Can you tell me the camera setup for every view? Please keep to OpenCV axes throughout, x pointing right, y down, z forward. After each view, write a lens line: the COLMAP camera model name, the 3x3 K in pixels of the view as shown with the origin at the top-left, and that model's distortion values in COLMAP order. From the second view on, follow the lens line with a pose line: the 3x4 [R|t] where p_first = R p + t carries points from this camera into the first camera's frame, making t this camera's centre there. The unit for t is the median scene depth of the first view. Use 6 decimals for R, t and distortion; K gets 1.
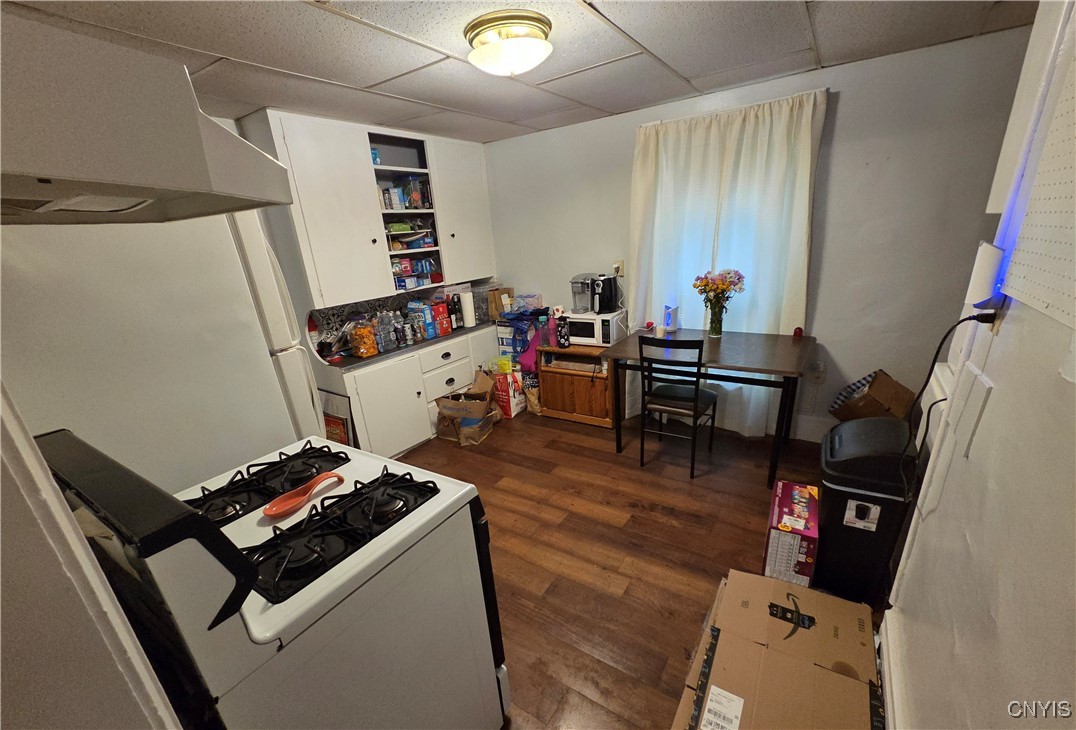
lens RADIAL K [[437.4, 0, 539.1], [0, 437.4, 398.6], [0, 0, 1]] dist [0.002086, -0.000025]
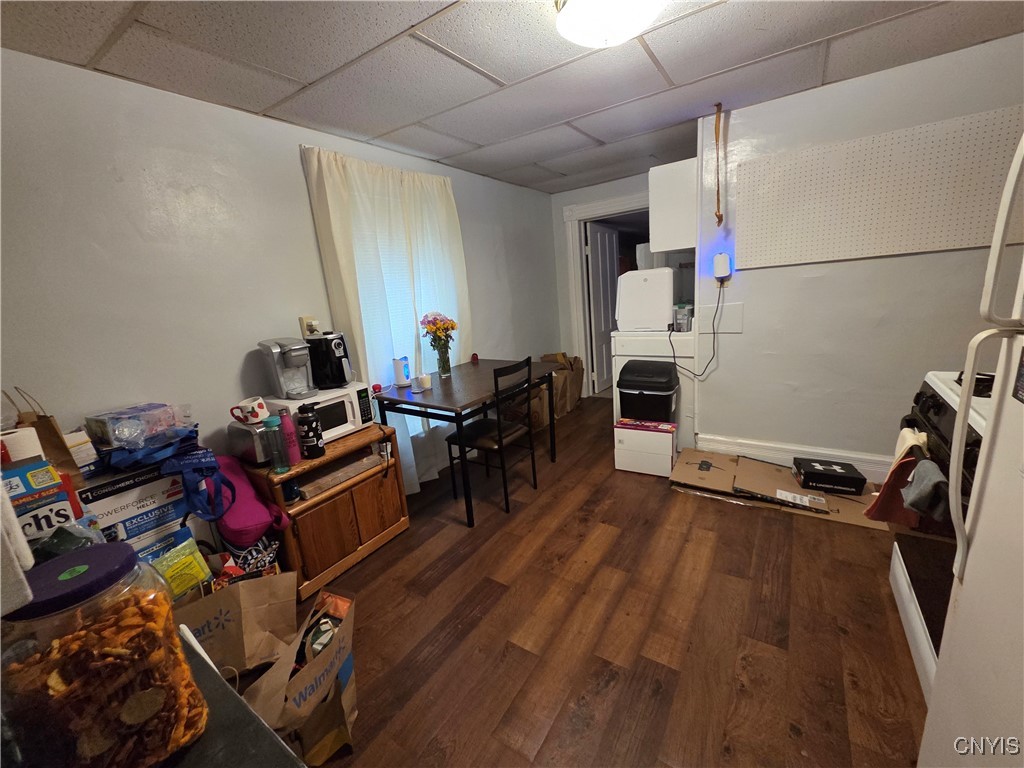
lens RADIAL K [[412.4, 0, 514.0], [0, 412.4, 379.7], [0, 0, 1]] dist [0.004776, 0.000173]
pose [[0.018869, -0.165150, 0.986088, -0.550689], [0.433591, 0.890047, 0.140769, -0.200515], [-0.900912, 0.424902, 0.088402, 0.784320]]
